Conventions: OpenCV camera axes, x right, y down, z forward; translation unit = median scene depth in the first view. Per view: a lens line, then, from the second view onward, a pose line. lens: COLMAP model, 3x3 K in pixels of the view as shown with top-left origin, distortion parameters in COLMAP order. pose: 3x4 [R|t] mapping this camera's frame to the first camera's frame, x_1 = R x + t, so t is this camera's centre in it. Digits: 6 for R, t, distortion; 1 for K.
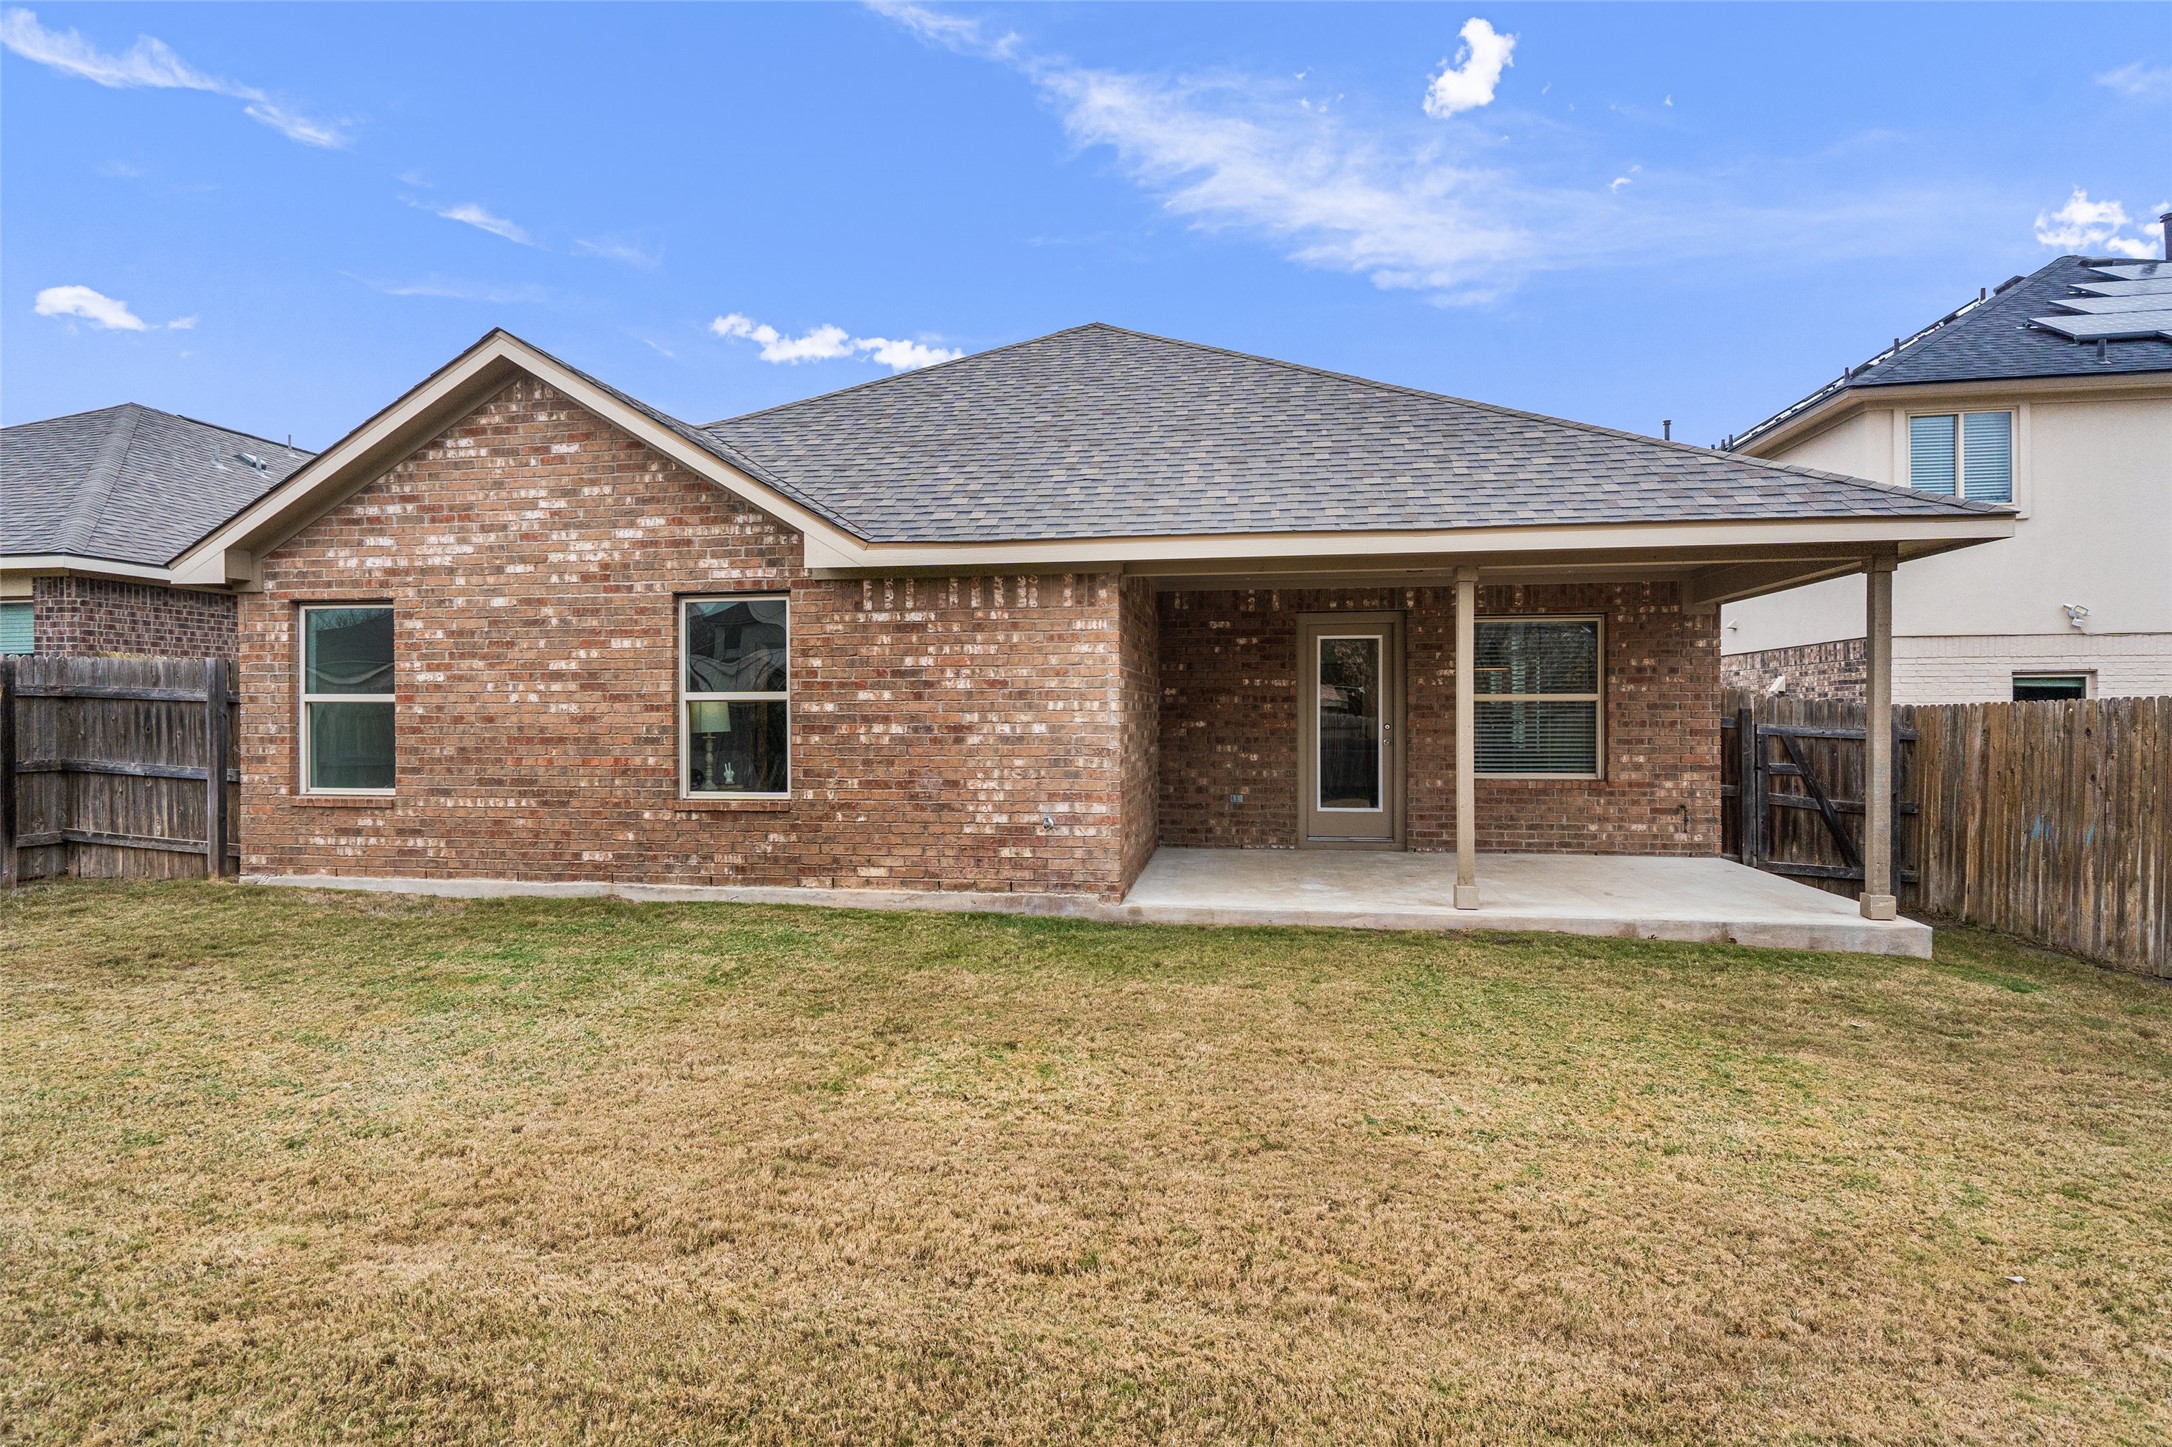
lens RADIAL K [[1118.6, 0, 1097.9], [0, 1118.6, 718.4], [0, 0, 1]] dist [0.001075, -0.000259]
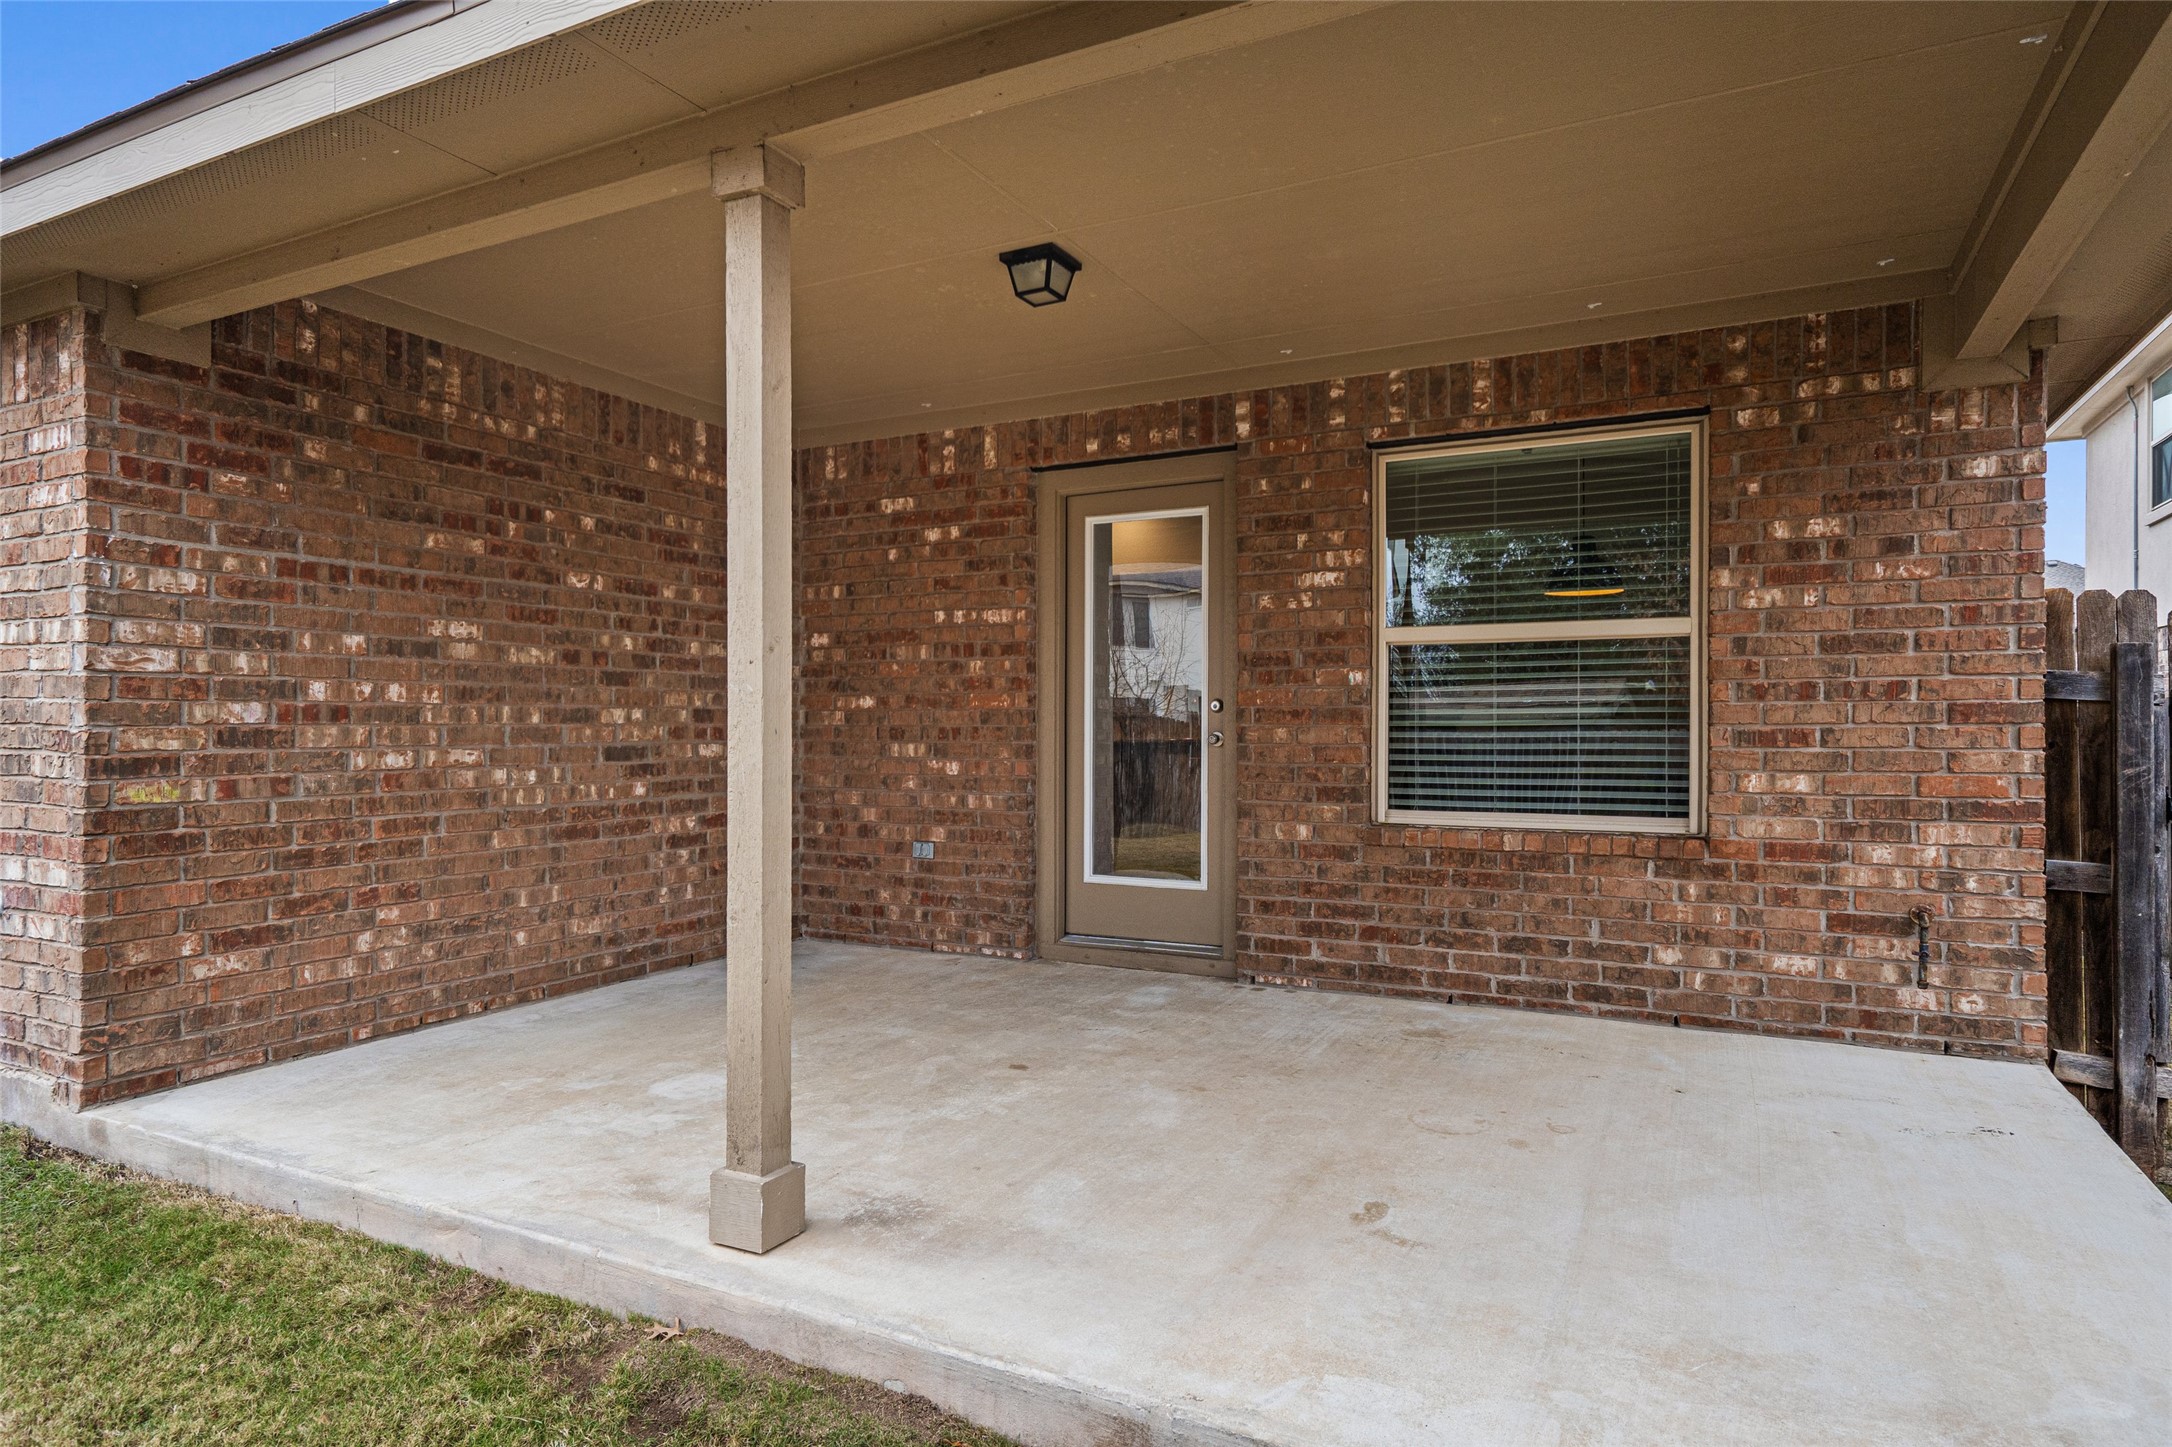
lens RADIAL K [[1270.0, 0, 1073.8], [0, 1270.0, 732.6], [0, 0, 1]] dist [0.005325, -0.000805]
pose [[0.945646, 0.003297, -0.325180, 0.388883], [-0.003357, 0.999994, 0.000378, 0.019436], [0.325179, 0.000734, 0.945652, 0.507015]]
